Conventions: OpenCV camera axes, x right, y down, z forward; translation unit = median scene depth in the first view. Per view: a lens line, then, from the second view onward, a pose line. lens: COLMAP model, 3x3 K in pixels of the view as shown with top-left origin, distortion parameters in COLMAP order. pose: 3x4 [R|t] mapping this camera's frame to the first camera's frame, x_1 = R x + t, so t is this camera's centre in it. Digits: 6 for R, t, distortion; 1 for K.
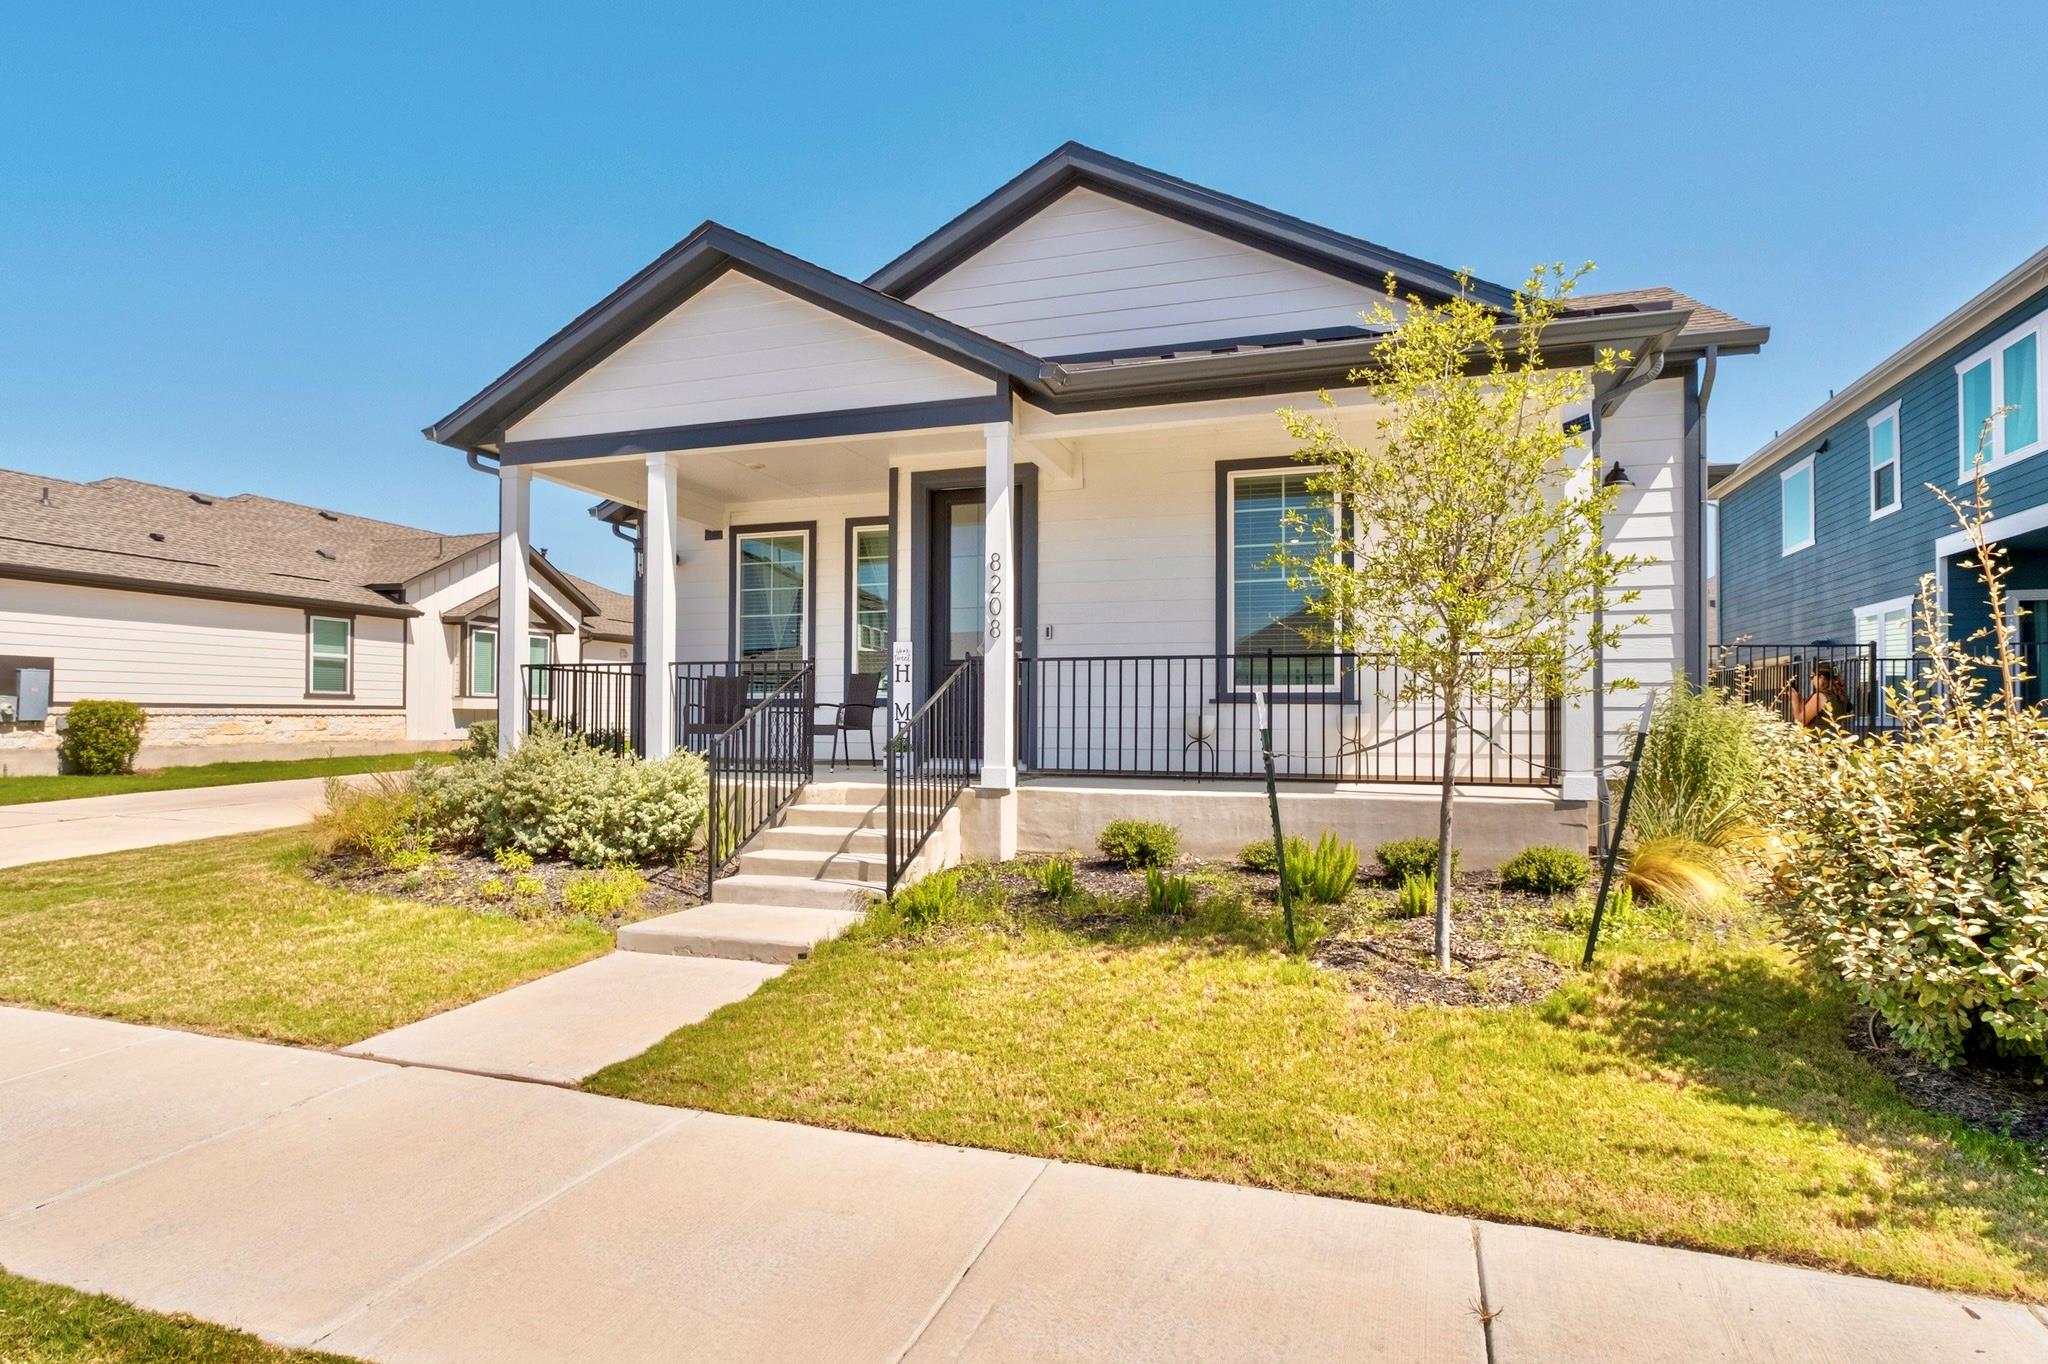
lens RADIAL K [[1062.8, 0, 1024.0], [0, 1062.8, 682.0], [0, 0, 1]] dist [-0.002885, -0.000244]
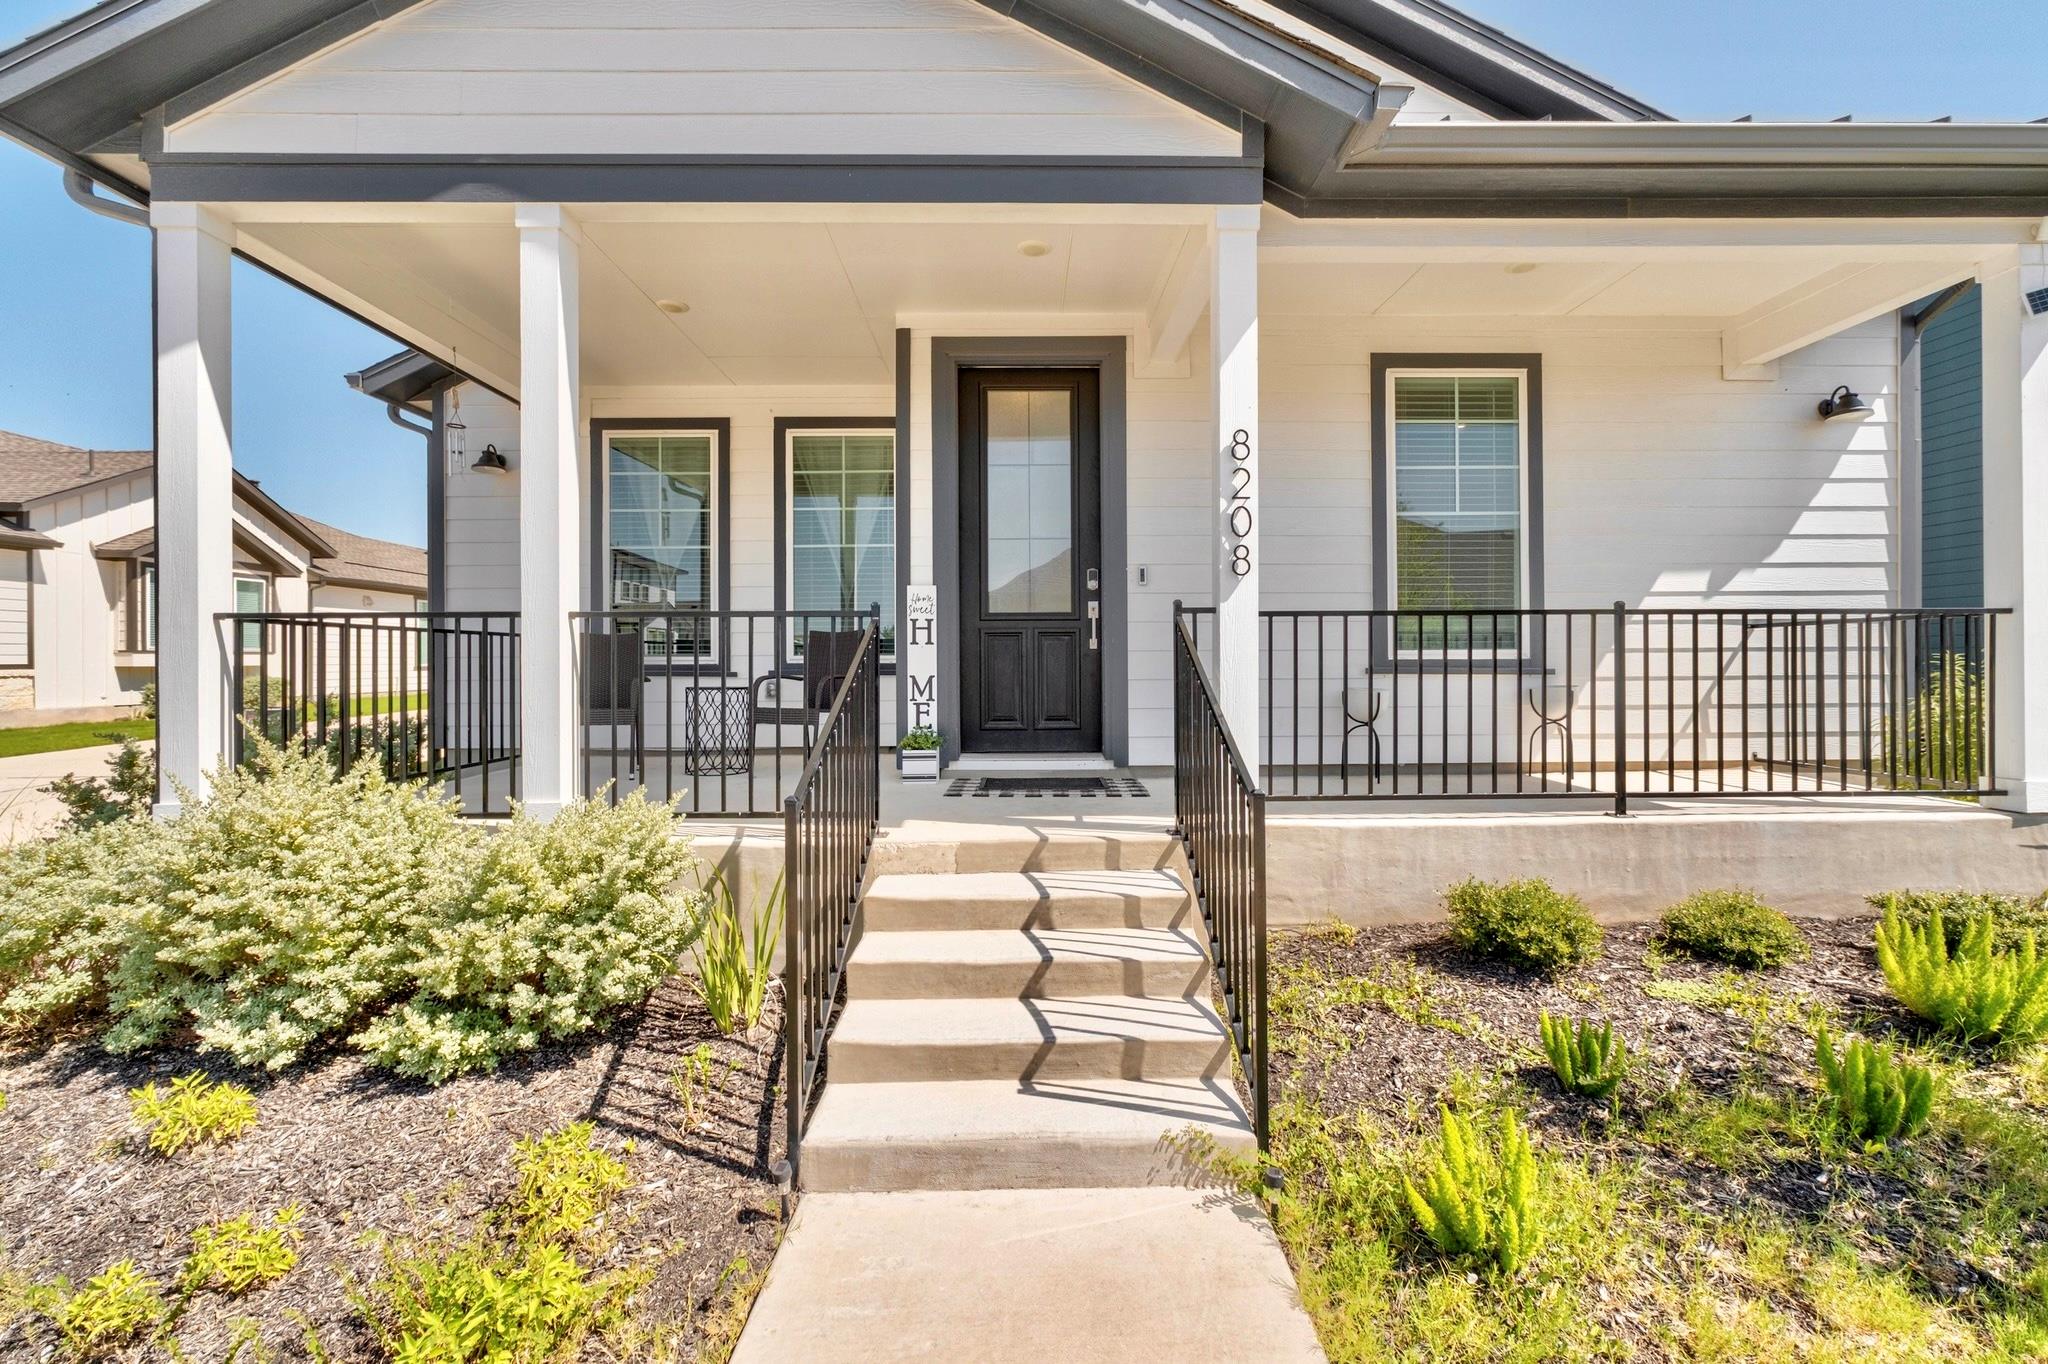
lens RADIAL K [[830.5, 0, 1030.6], [0, 830.5, 650.9], [0, 0, 1]] dist [0.000286, 0.000133]
pose [[0.946970, -0.004697, 0.321287, -0.243896], [-0.002971, 0.999722, 0.023373, -0.009227], [-0.321308, -0.023088, 0.946693, 0.523901]]
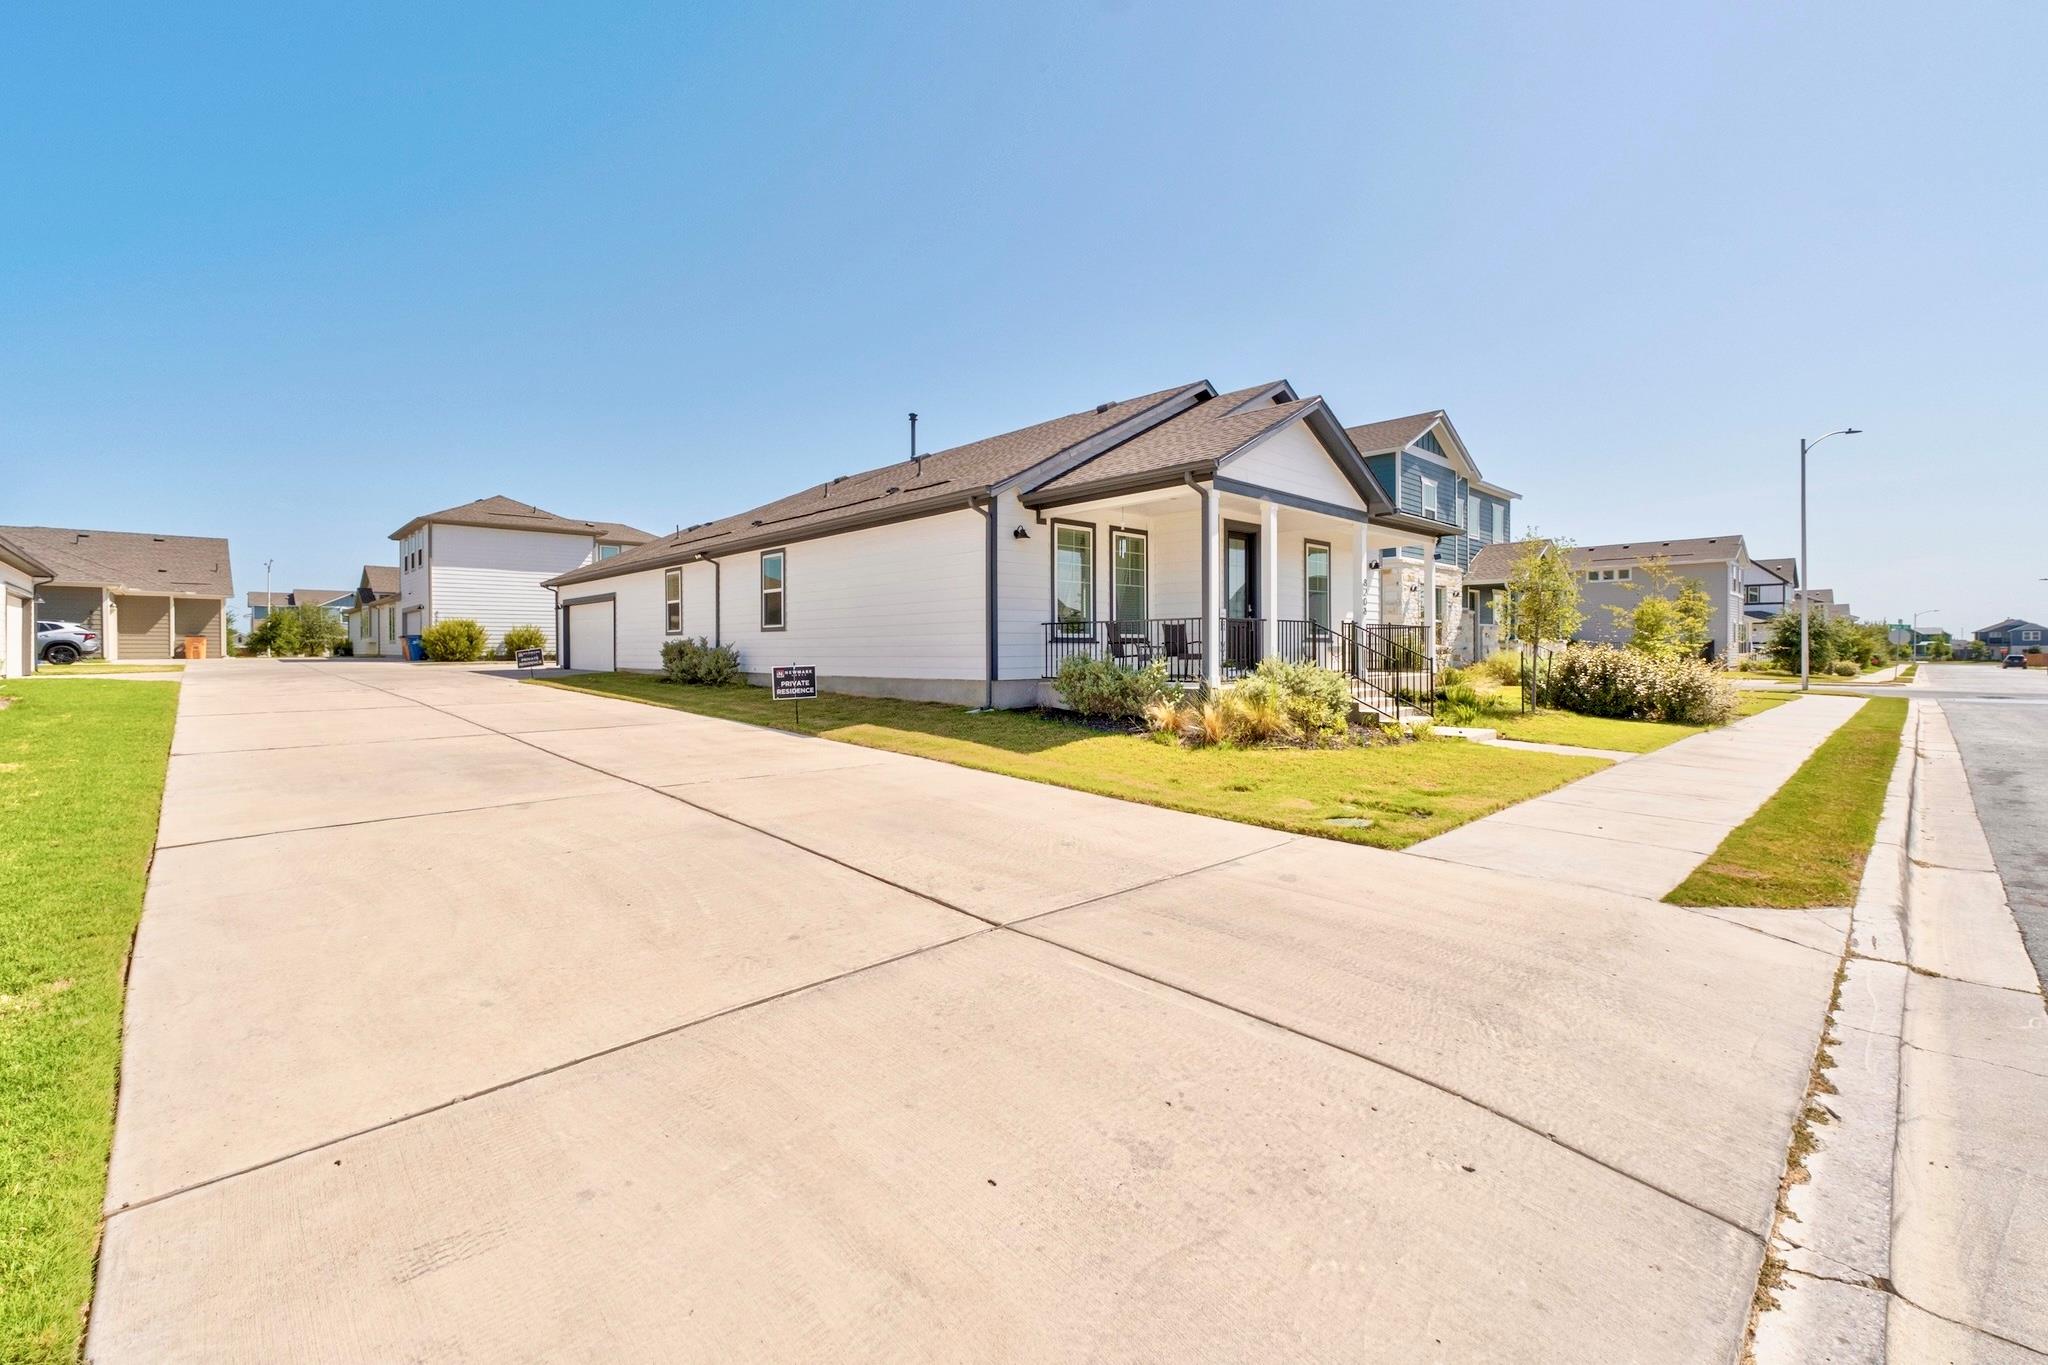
lens RADIAL K [[854.8, 0, 1030.4], [0, 854.8, 659.7], [0, 0, 1]] dist [-0.007340, 0.000210]
pose [[0.479801, -0.011467, 0.877302, -1.780693], [-0.018399, 0.999563, 0.023128, 0.027410], [-0.877184, -0.027238, 0.479380, 0.635235]]
